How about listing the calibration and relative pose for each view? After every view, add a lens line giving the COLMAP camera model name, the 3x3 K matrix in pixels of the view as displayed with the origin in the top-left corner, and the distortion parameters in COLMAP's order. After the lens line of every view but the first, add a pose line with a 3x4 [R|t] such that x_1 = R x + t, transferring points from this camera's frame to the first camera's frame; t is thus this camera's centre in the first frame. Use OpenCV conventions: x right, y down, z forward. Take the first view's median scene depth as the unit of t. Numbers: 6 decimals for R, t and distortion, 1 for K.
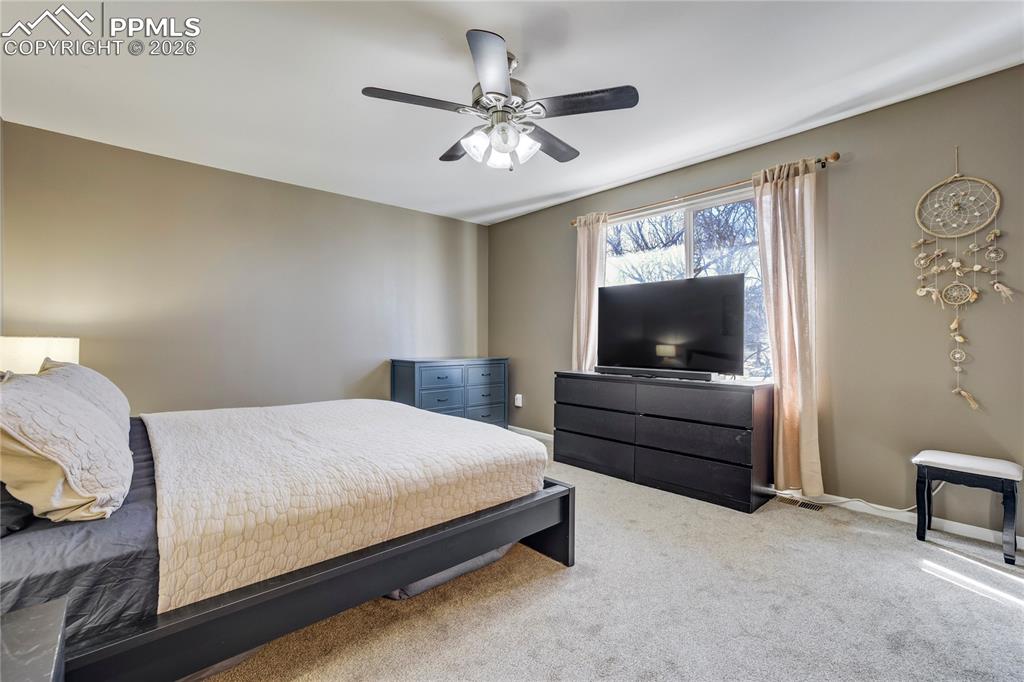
lens RADIAL K [[442.3, 0, 512.0], [0, 442.3, 341.0], [0, 0, 1]] dist [-0.033266, 0.017582]
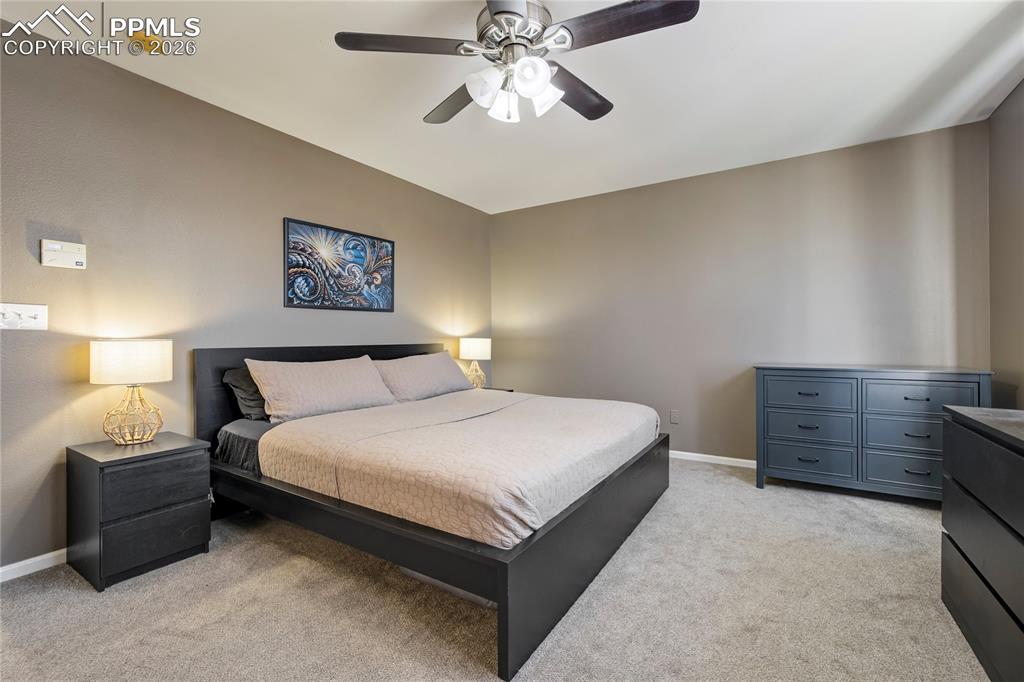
lens RADIAL K [[442.3, 0, 512.0], [0, 442.3, 341.0], [0, 0, 1]] dist [-0.033266, 0.017582]
pose [[0.265508, -0.001155, -0.964108, 0.772039], [0.001181, 0.999999, -0.000873, 0.004176], [0.964108, -0.000906, 0.265509, 0.842650]]
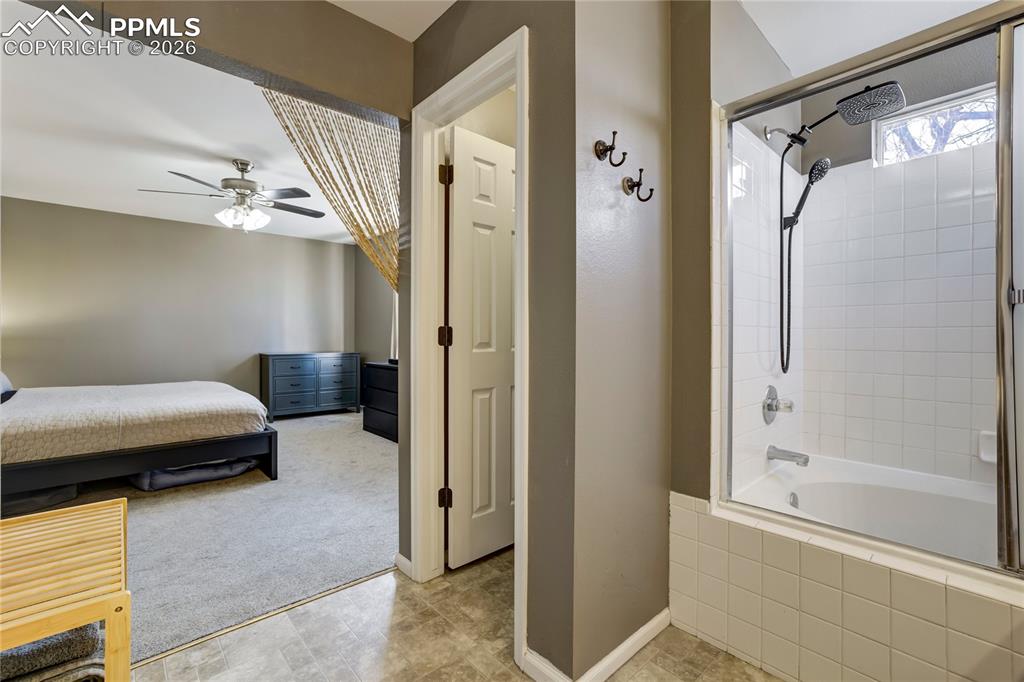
lens RADIAL K [[450.6, 0, 514.7], [0, 450.6, 339.6], [0, 0, 1]] dist [-0.035293, 0.017938]
pose [[1.000000, -0.000191, 0.000564, 1.022805], [0.000187, 0.999968, 0.007984, -0.019226], [-0.000565, -0.007984, 0.999968, -0.645573]]
